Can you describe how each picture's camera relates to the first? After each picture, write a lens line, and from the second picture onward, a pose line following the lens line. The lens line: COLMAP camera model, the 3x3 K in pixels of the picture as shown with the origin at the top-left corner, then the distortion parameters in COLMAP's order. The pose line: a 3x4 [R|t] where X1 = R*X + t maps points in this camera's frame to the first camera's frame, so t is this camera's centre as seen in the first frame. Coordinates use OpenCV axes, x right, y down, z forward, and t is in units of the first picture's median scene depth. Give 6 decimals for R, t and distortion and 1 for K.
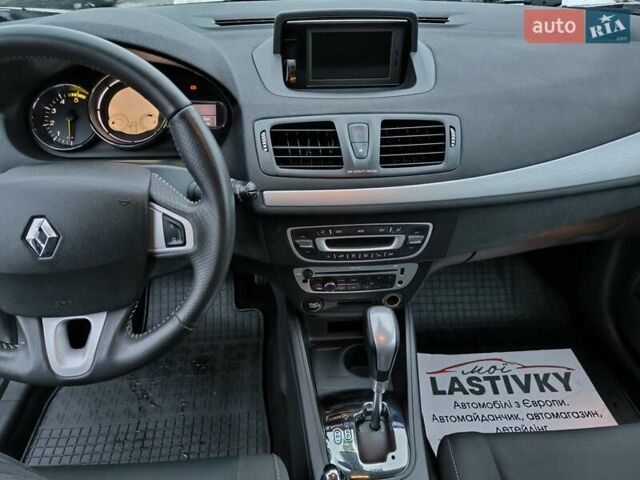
lens RADIAL K [[460.9, 0, 320.0], [0, 460.9, 240.0], [0, 0, 1]] dist [0.002489, 0.000329]
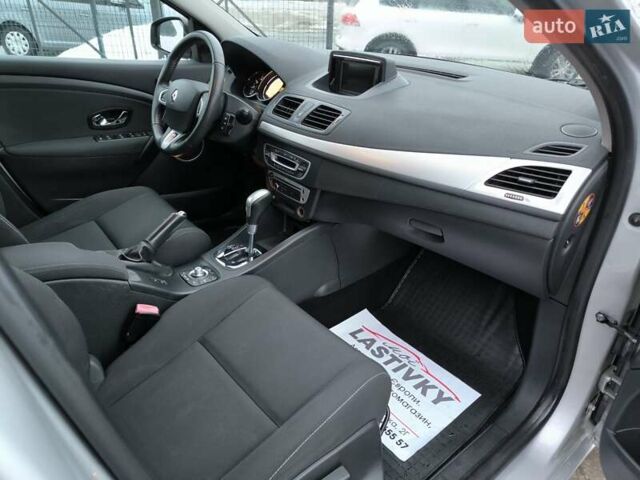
lens RADIAL K [[460.9, 0, 320.0], [0, 460.9, 240.0], [0, 0, 1]] dist [0.002489, 0.000329]
pose [[0.567997, 0.379314, -0.730411, 1.460581], [-0.499024, 0.864448, 0.060861, 0.083694], [0.654488, 0.329924, 0.680291, -0.071217]]
